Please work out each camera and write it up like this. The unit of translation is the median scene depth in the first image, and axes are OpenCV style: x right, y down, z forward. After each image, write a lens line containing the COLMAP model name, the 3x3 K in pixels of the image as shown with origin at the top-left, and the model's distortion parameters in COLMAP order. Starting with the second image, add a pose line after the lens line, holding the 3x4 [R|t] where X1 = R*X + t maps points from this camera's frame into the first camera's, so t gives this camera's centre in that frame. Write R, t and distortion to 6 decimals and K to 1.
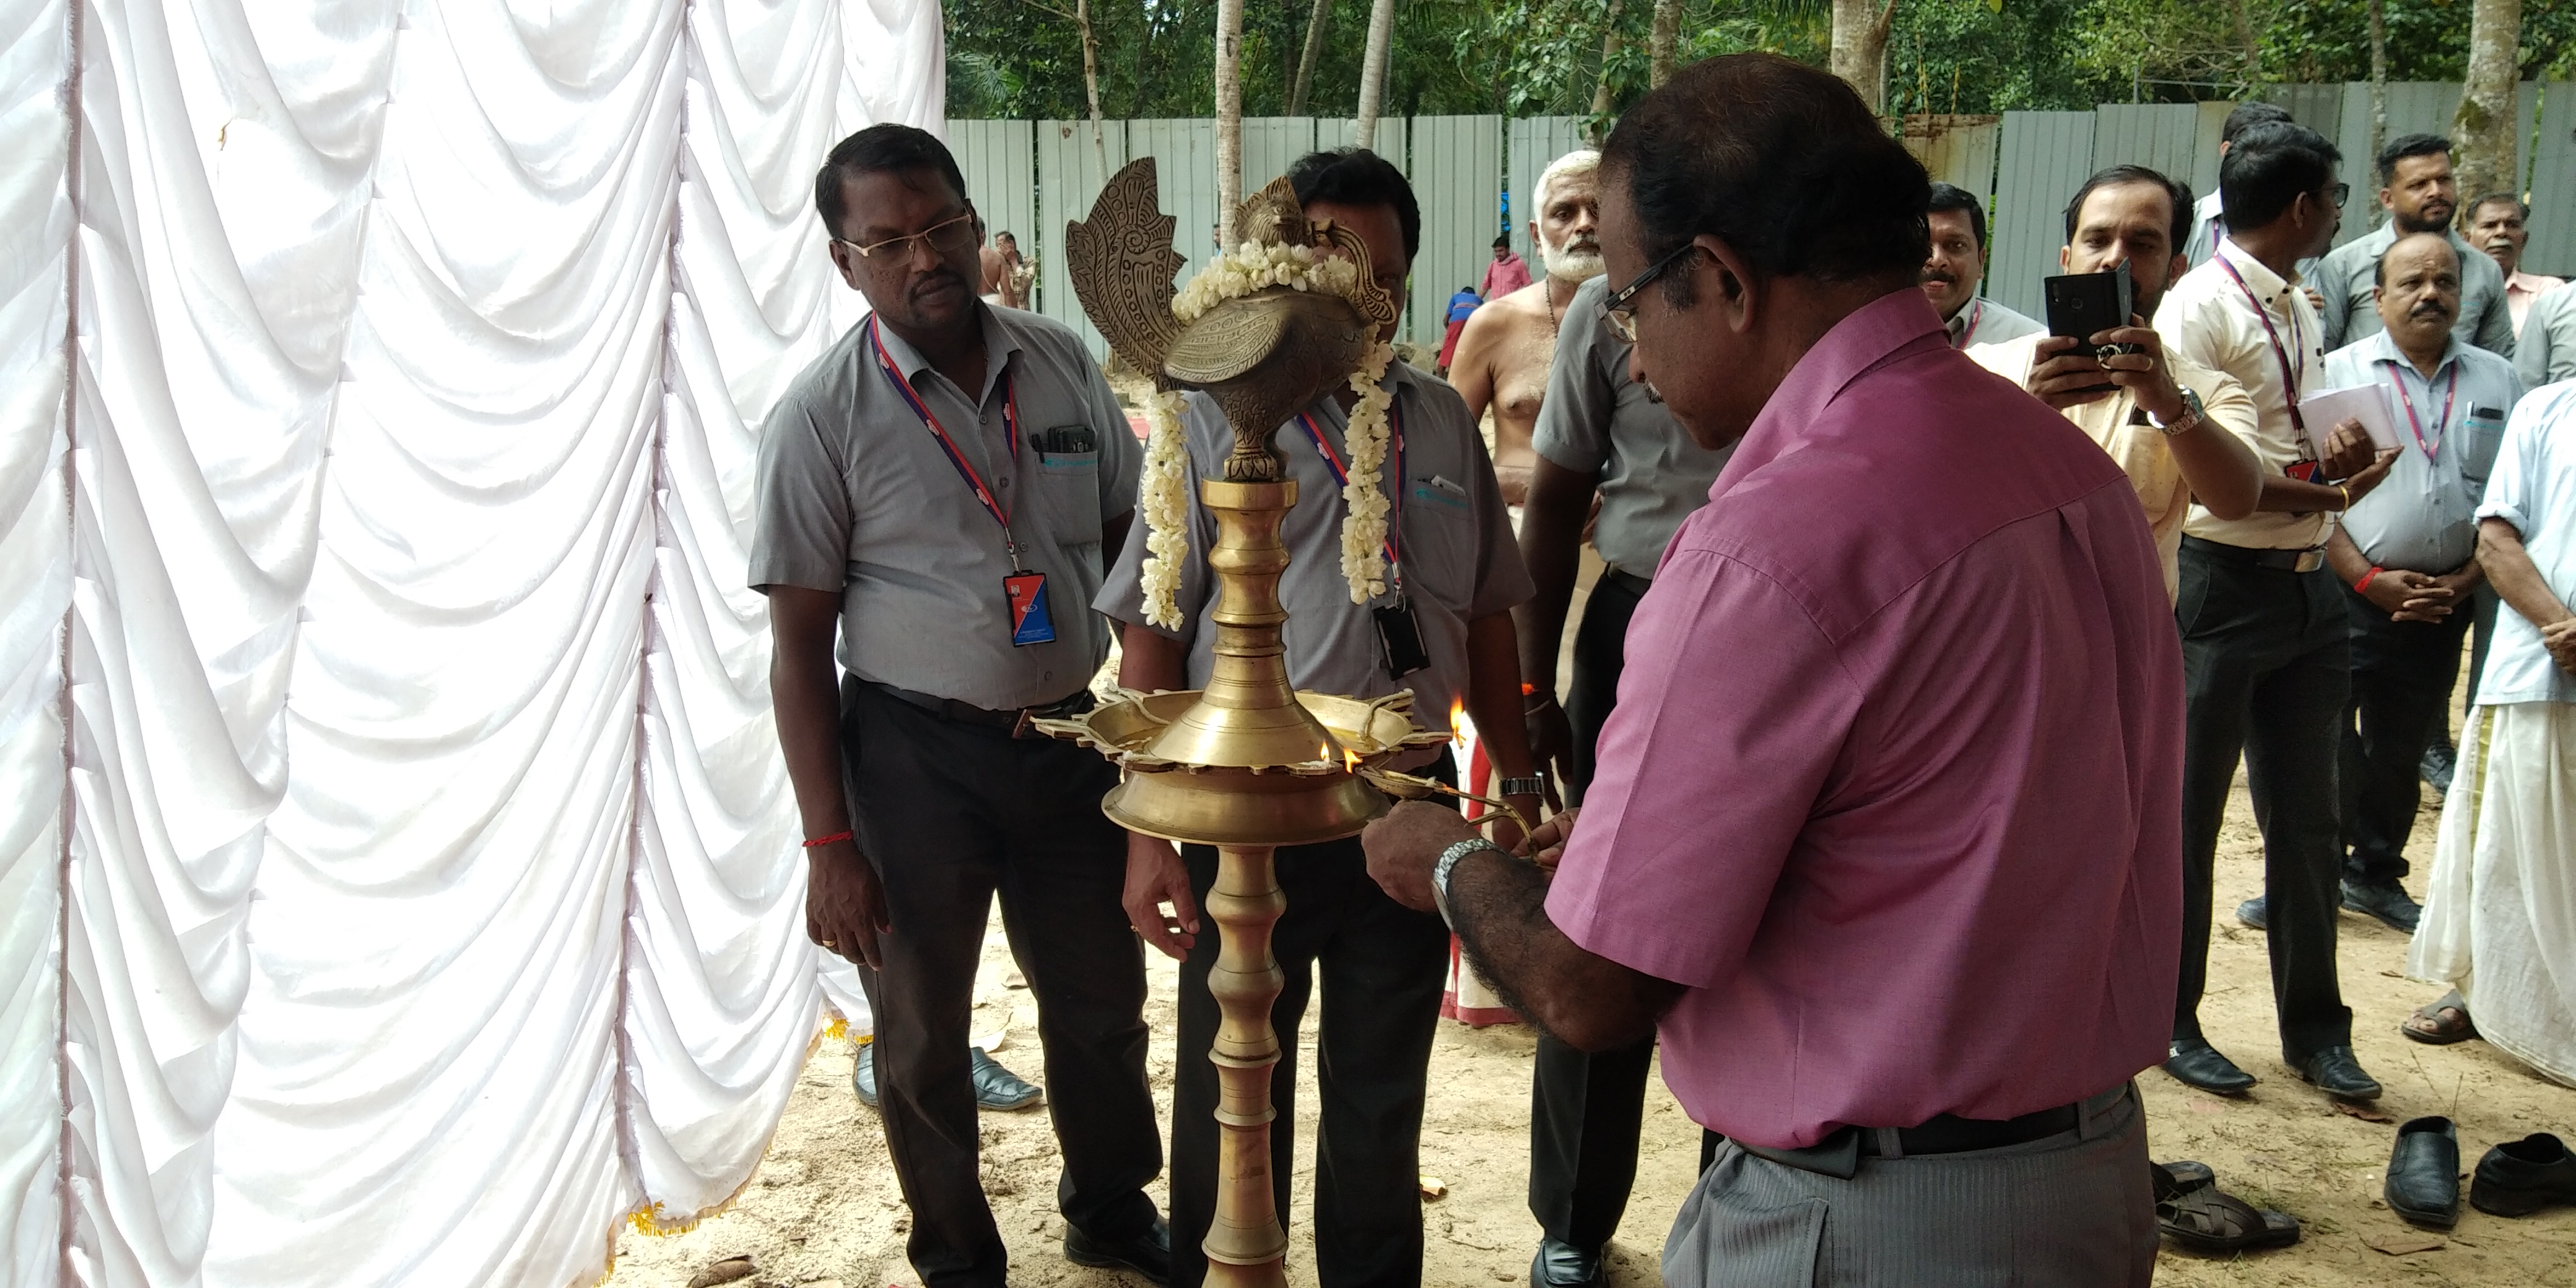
lens RADIAL K [[2226.2, 0, 1270.4], [0, 2226.2, 633.6], [0, 0, 1]] dist [0.077186, -0.177455]
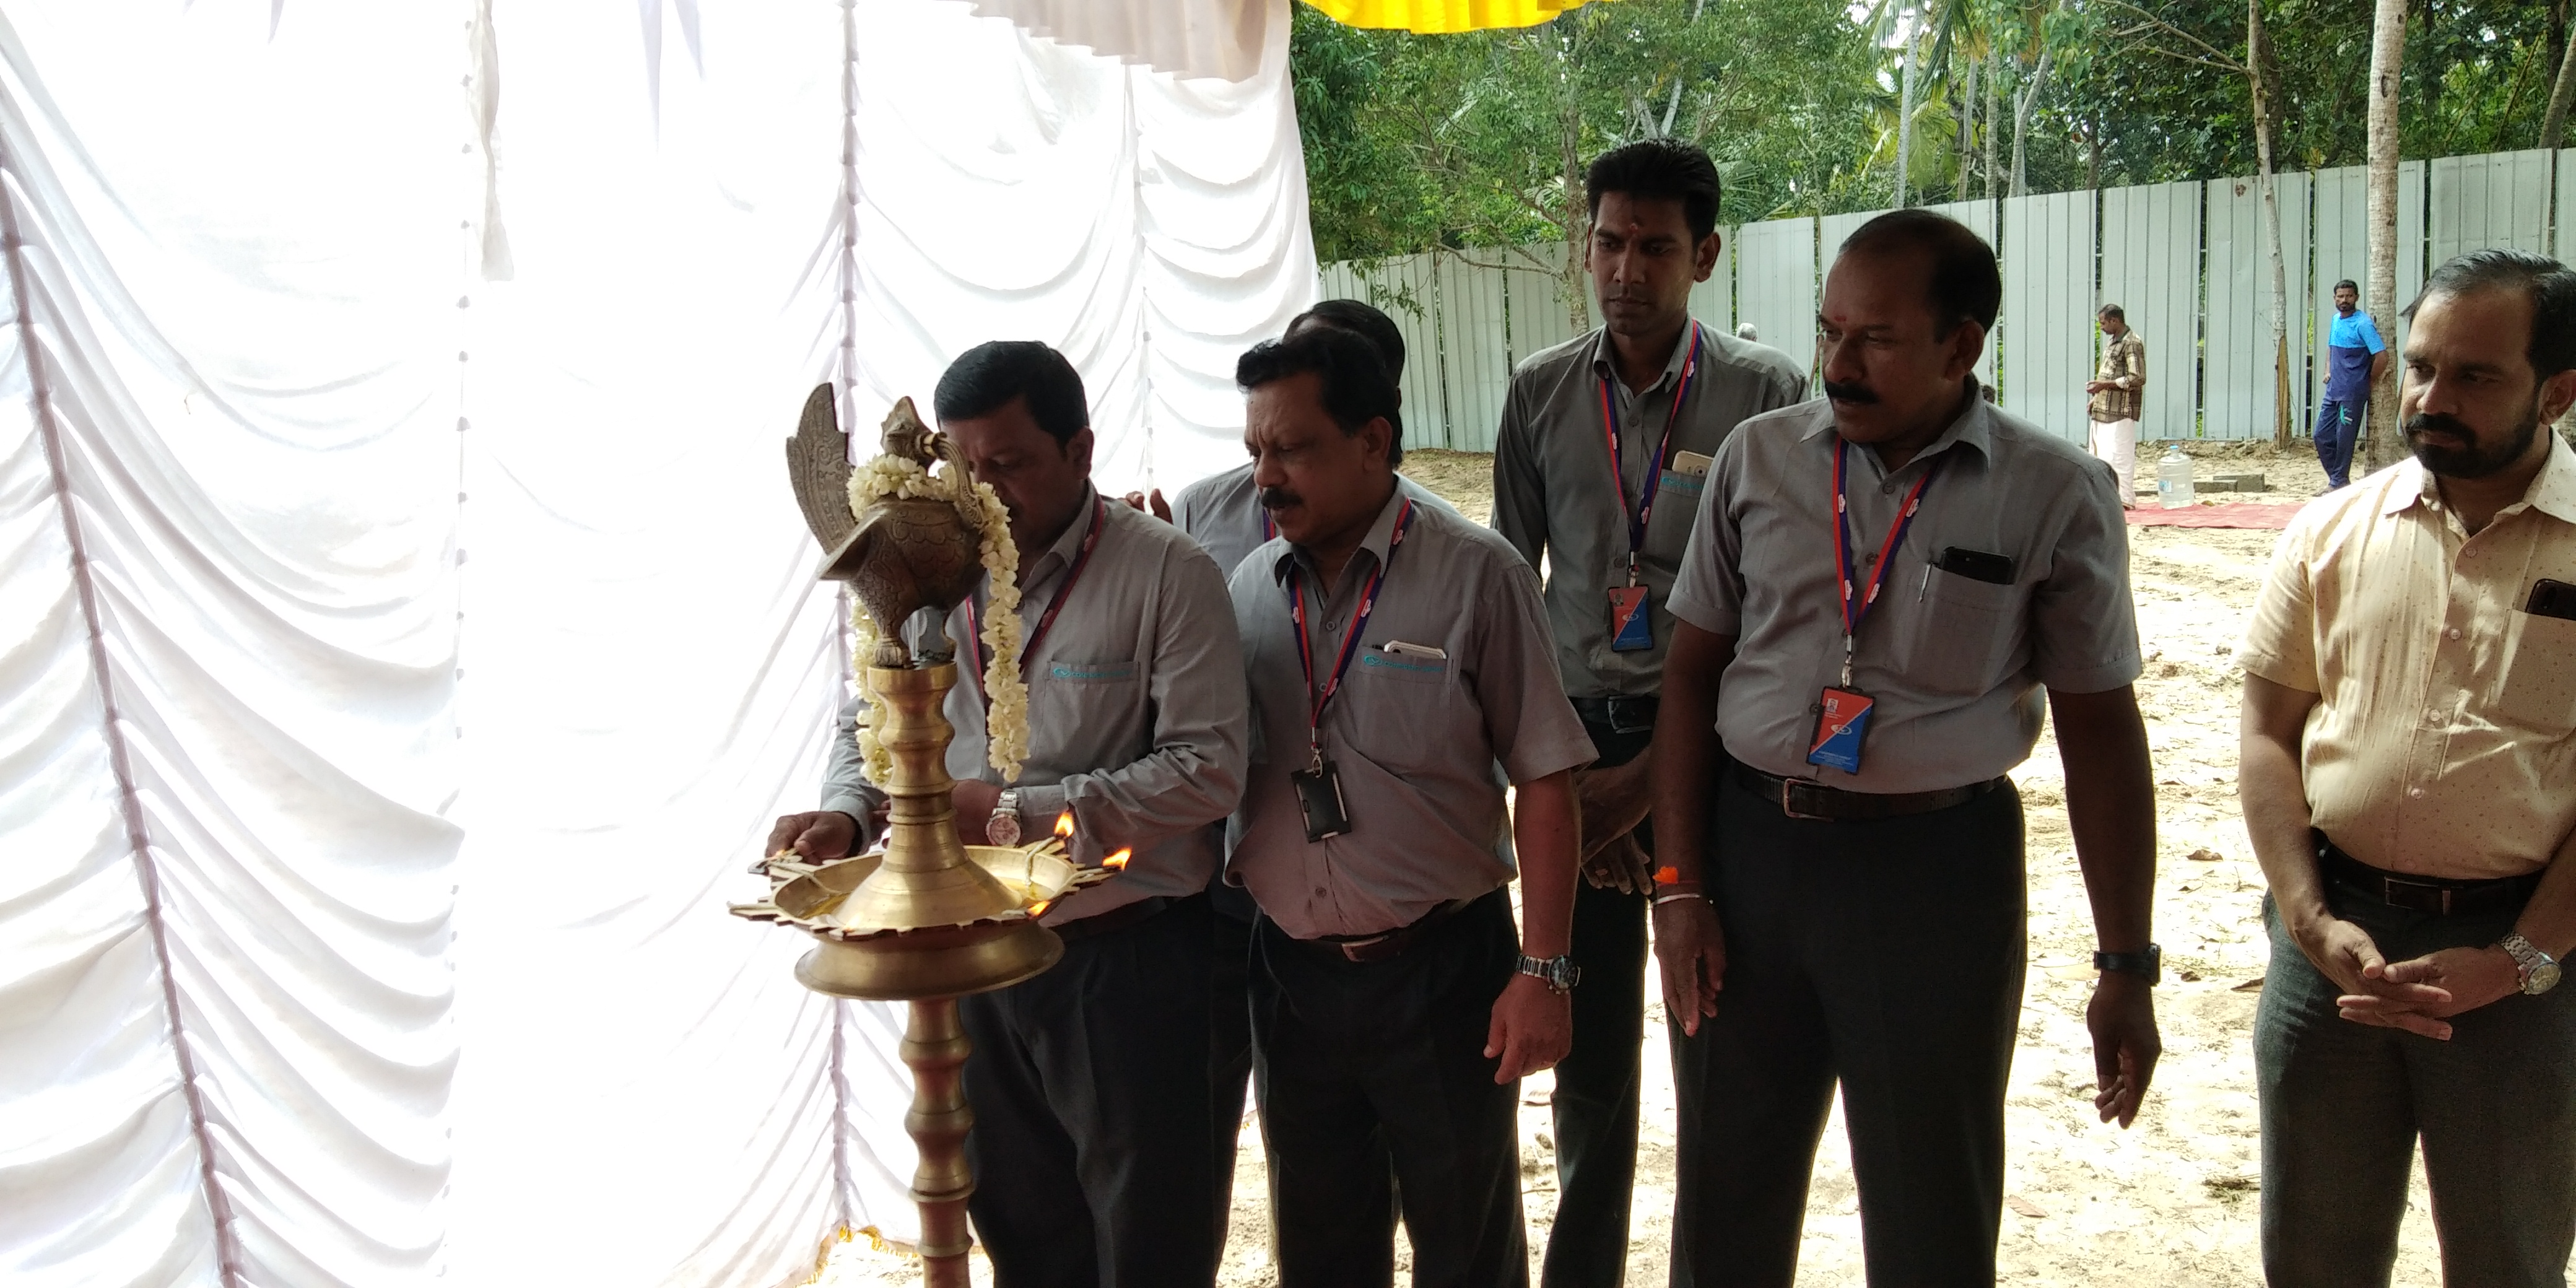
lens RADIAL K [[2226.2, 0, 1232.0], [0, 2226.2, 592.4], [0, 0, 1]] dist [0.077186, -0.177455]
pose [[0.832356, 0.010251, -0.554146, 0.504675], [-0.039142, 0.998420, -0.040323, -0.045380], [0.552857, 0.055253, 0.831442, 0.113575]]
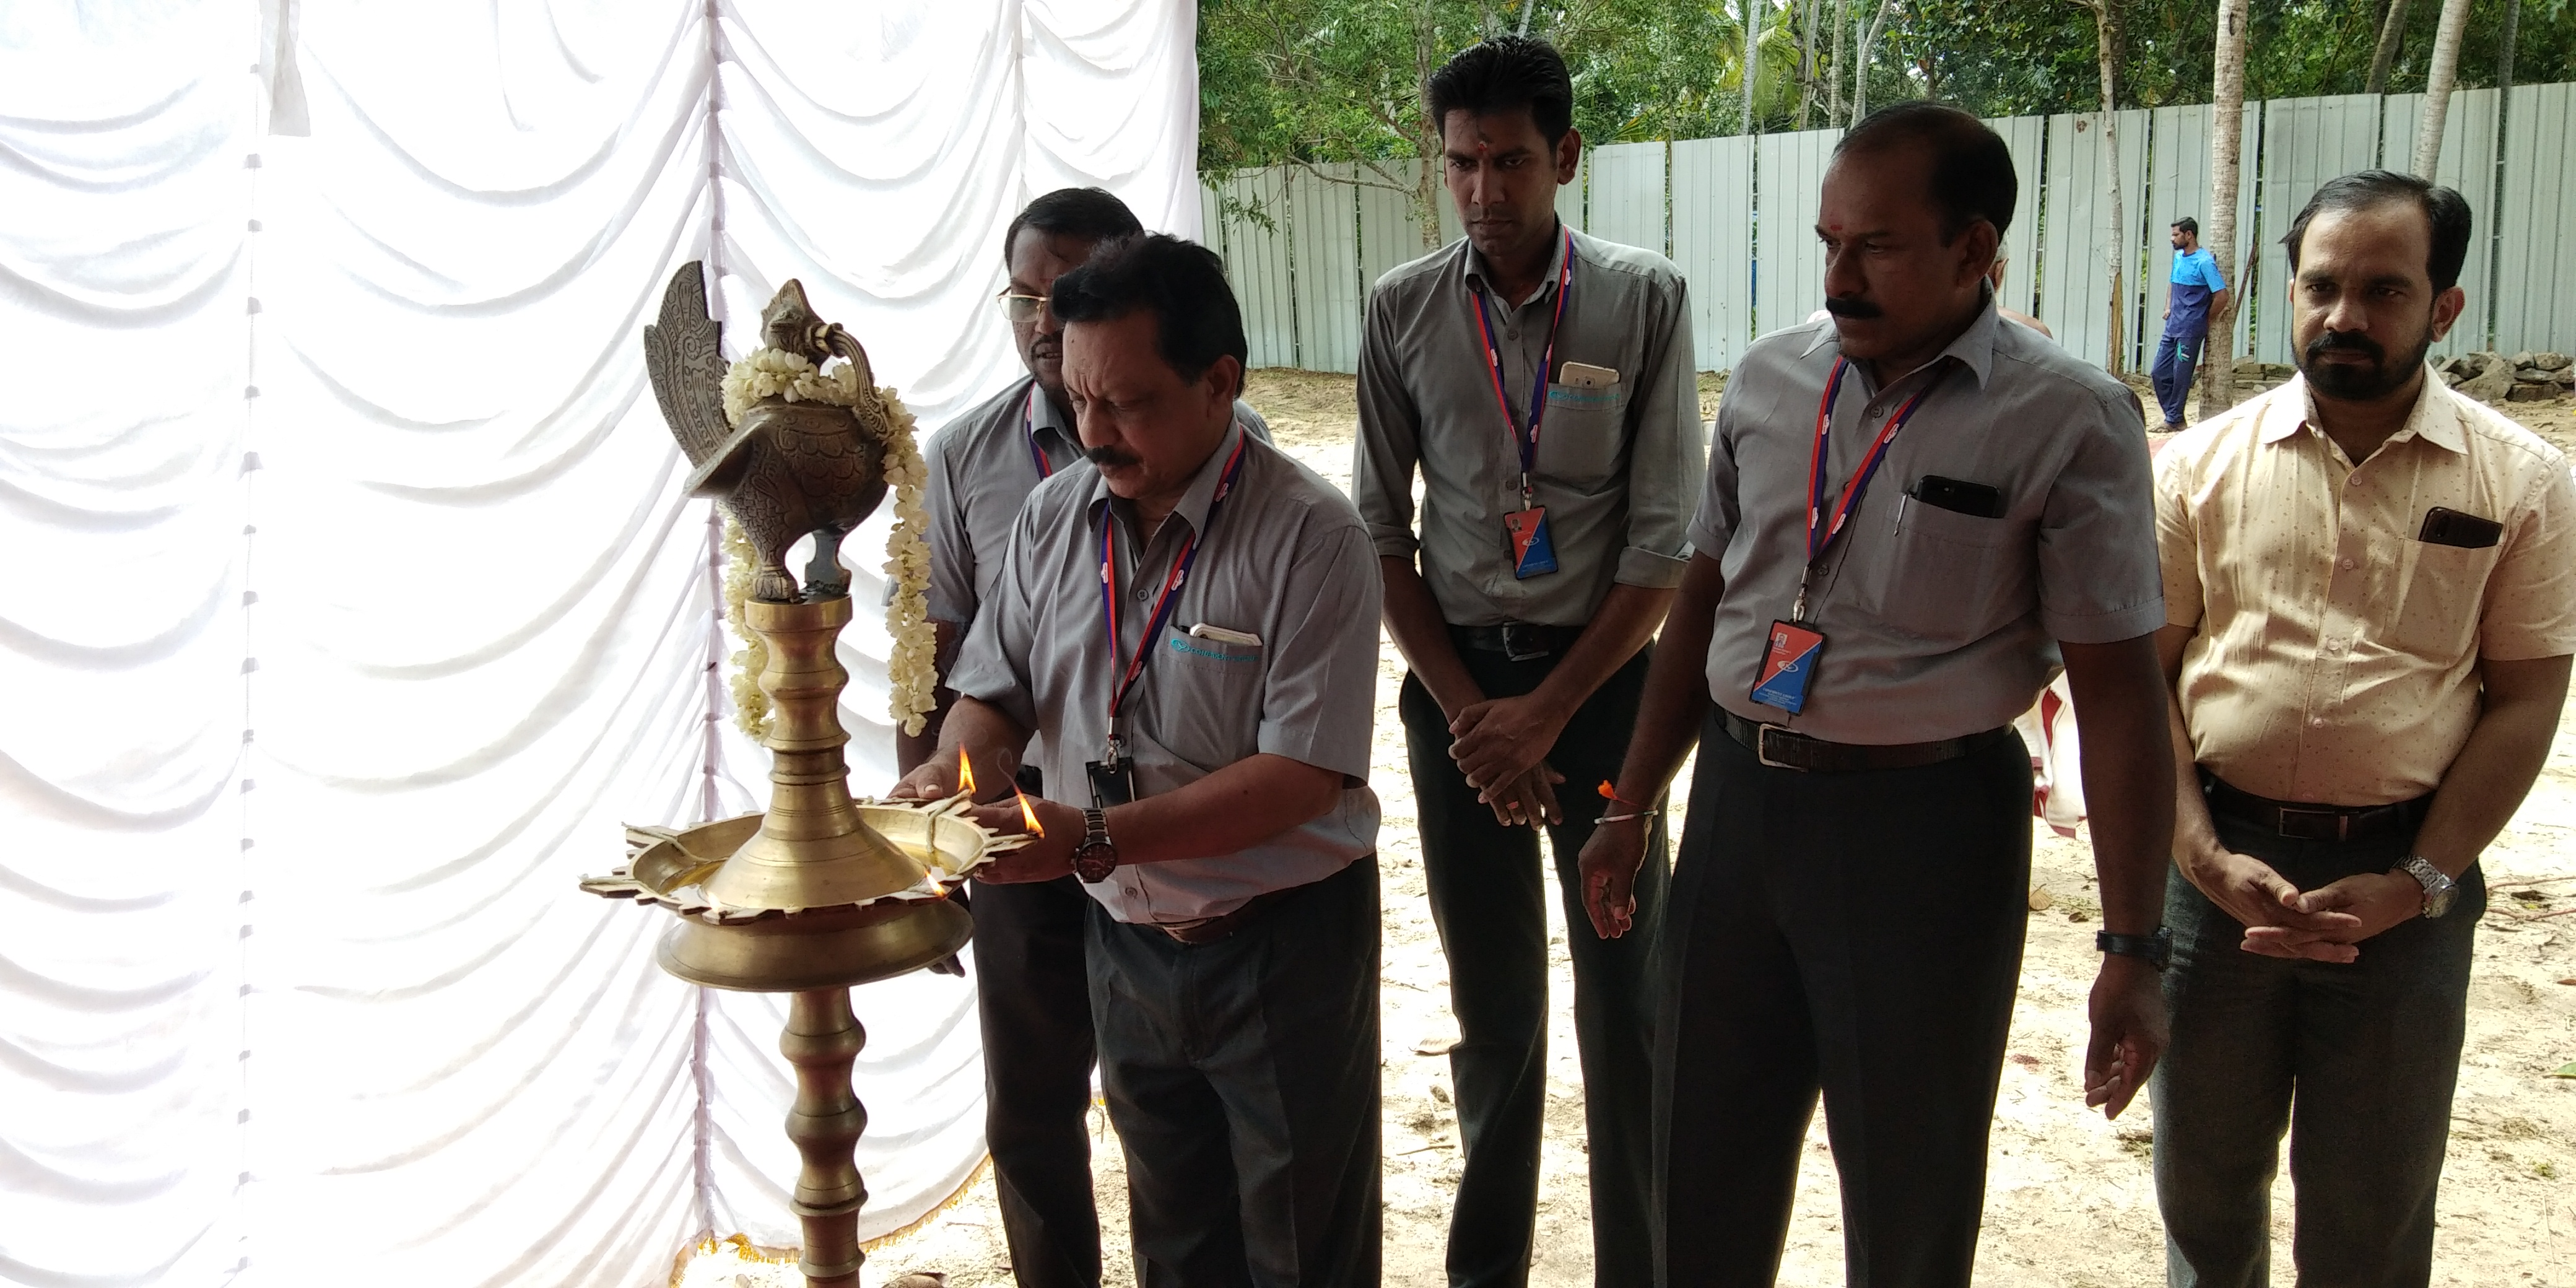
lens RADIAL K [[2226.2, 0, 1276.2], [0, 2226.2, 625.3], [0, 0, 1]] dist [0.077186, -0.177455]
pose [[0.880286, 0.047711, -0.472038, 0.422068], [-0.050415, 0.998704, 0.006926, -0.050618], [0.471757, 0.017701, 0.881551, 0.180128]]
